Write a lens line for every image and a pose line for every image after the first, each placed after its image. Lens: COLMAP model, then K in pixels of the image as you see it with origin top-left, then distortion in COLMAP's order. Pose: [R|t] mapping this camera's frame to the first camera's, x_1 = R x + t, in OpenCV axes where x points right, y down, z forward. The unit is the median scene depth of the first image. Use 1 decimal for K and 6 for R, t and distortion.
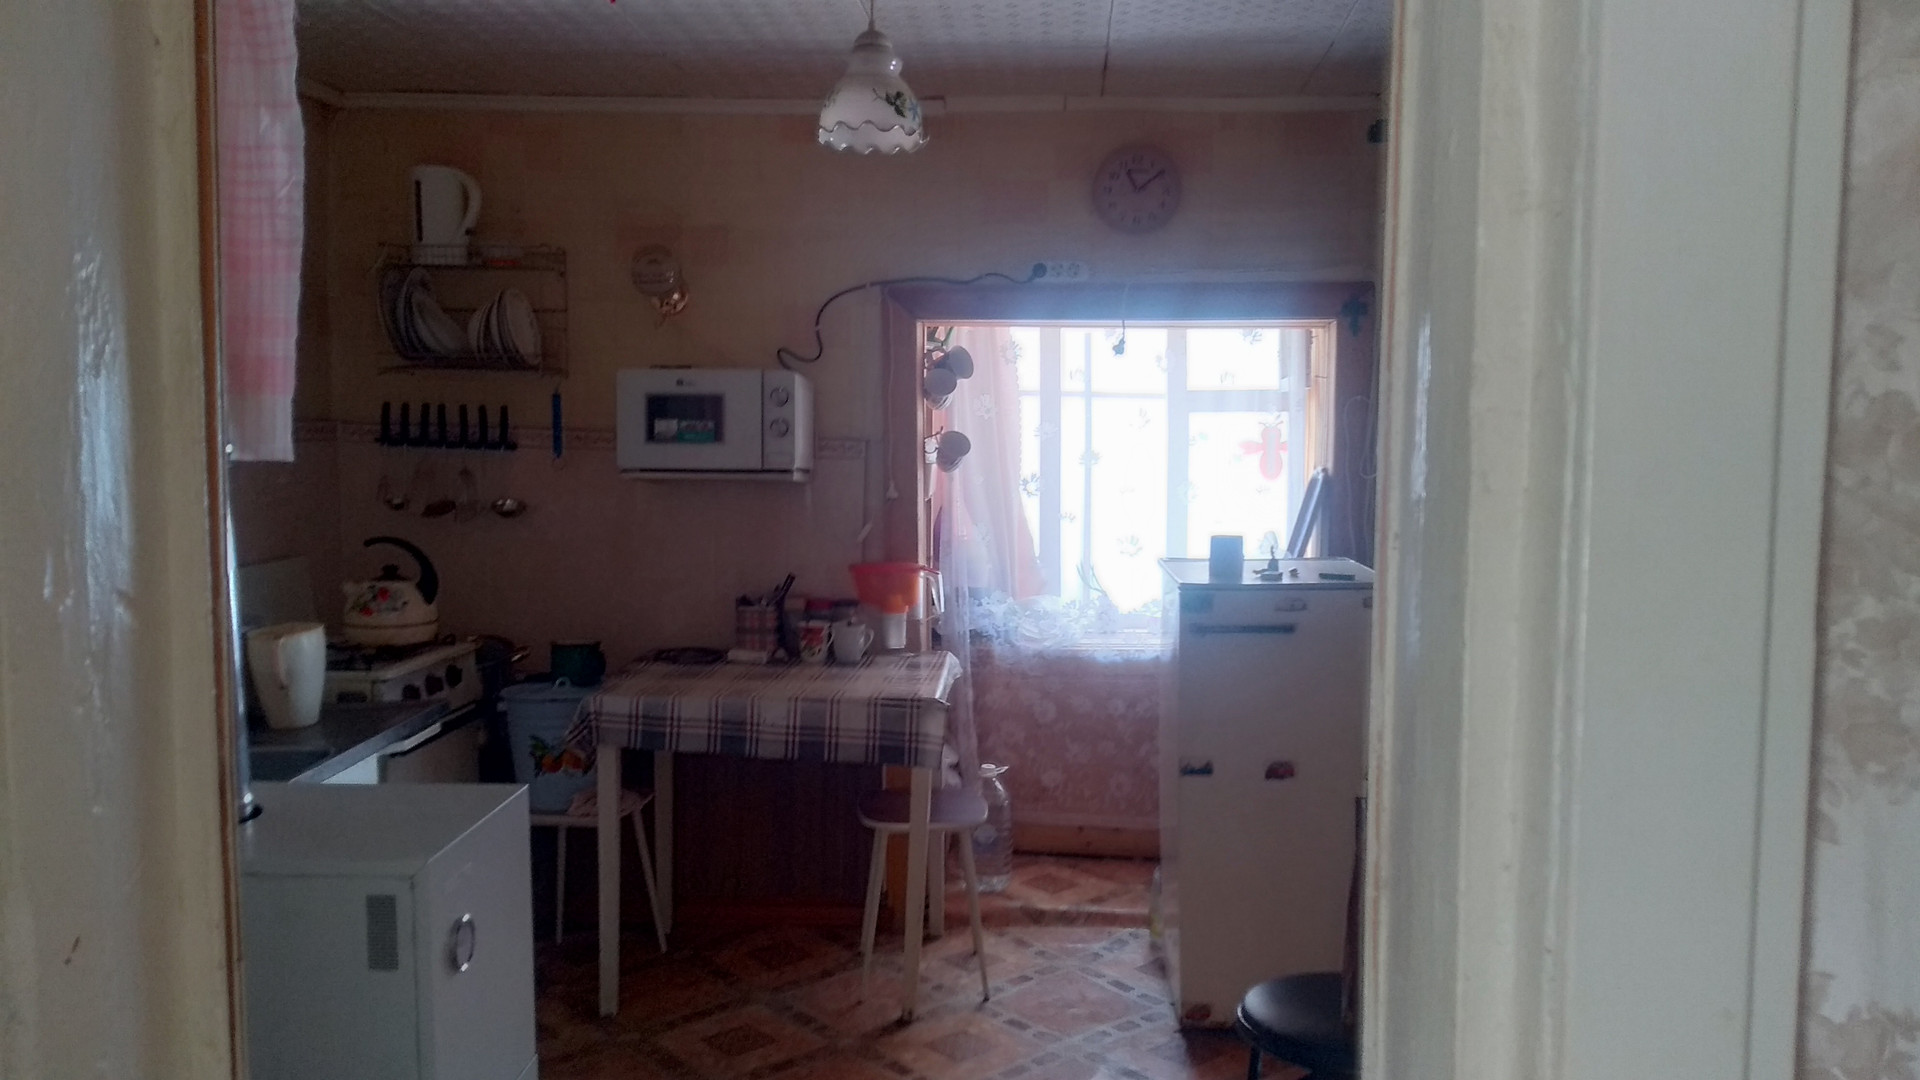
lens RADIAL K [[1442.3, 0, 942.6], [0, 1442.3, 575.3], [0, 0, 1]] dist [0.048845, -0.078639]
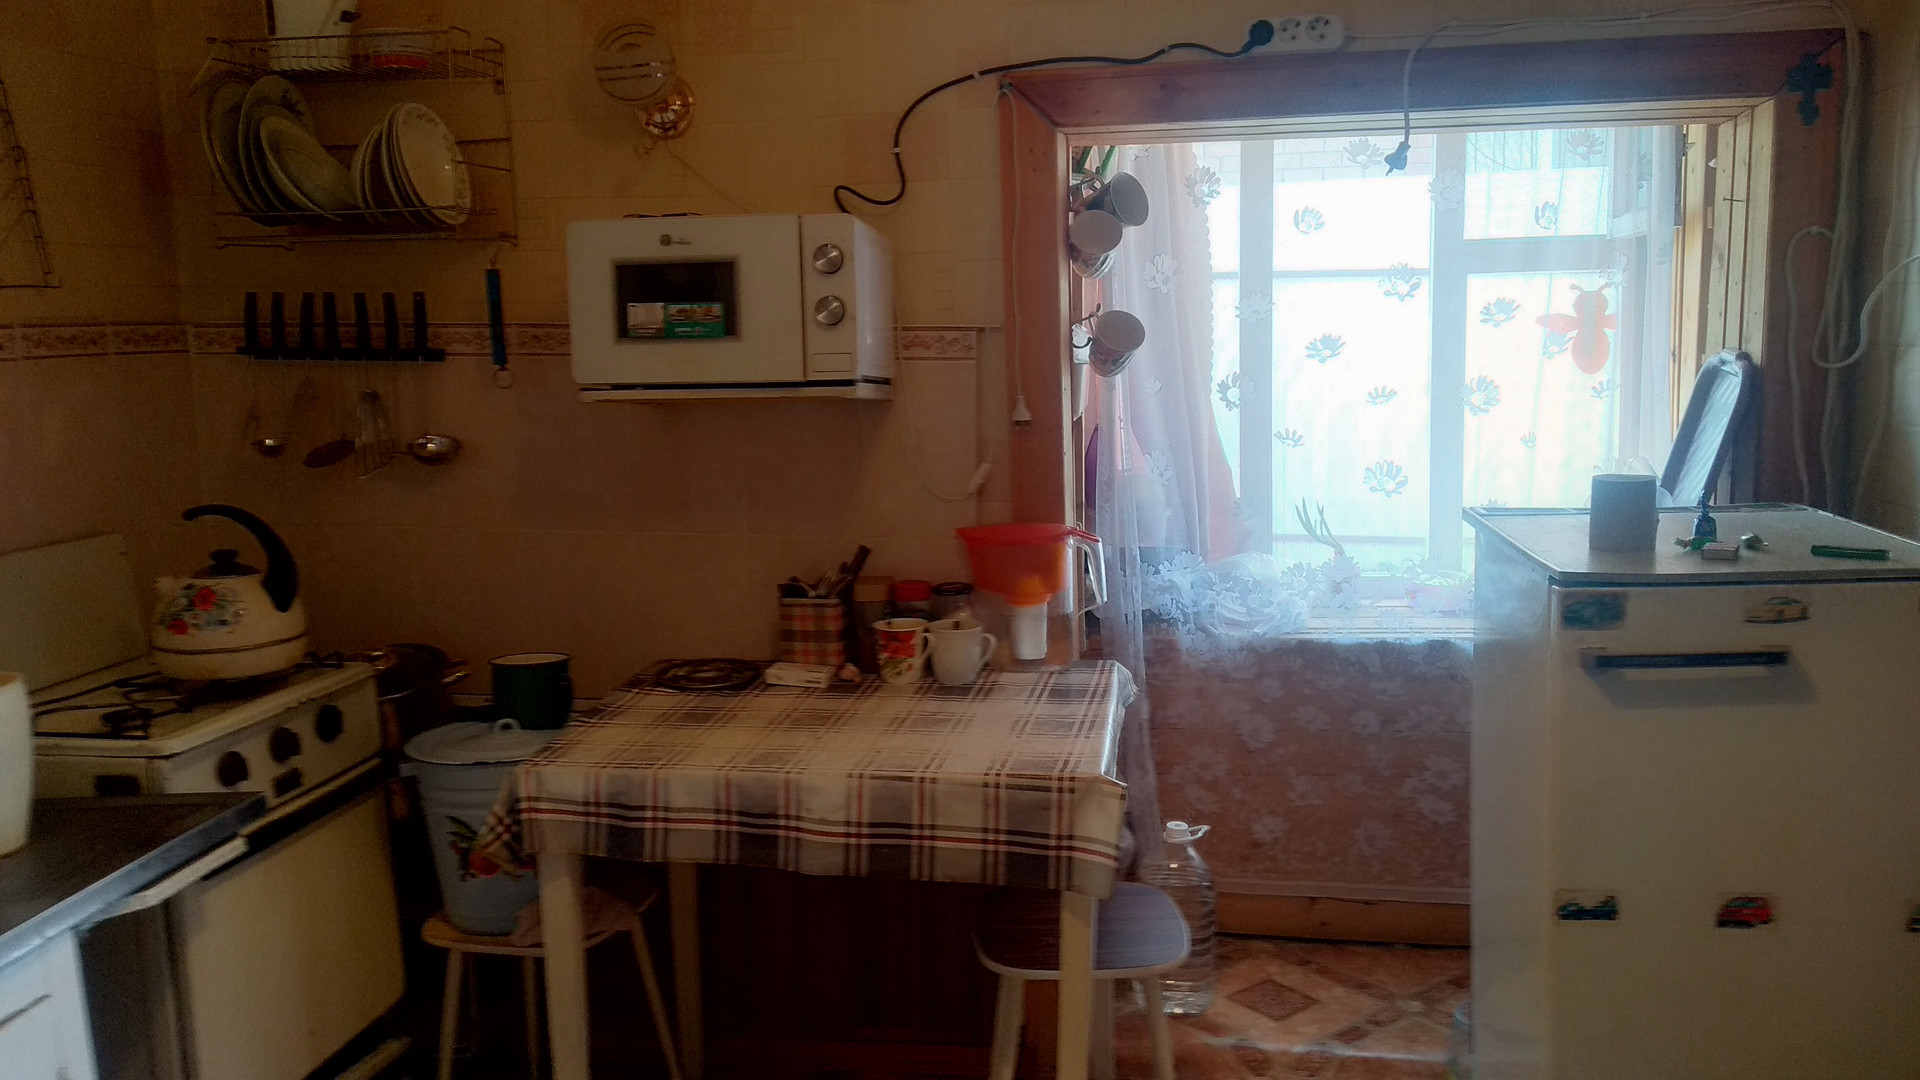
lens RADIAL K [[1442.3, 0, 942.9], [0, 1442.3, 532.4], [0, 0, 1]] dist [0.048845, -0.078639]
pose [[0.995374, -0.016861, -0.094584, -0.010532], [0.020350, 0.999143, 0.036052, -0.028543], [0.093895, -0.037810, 0.994864, 0.374934]]
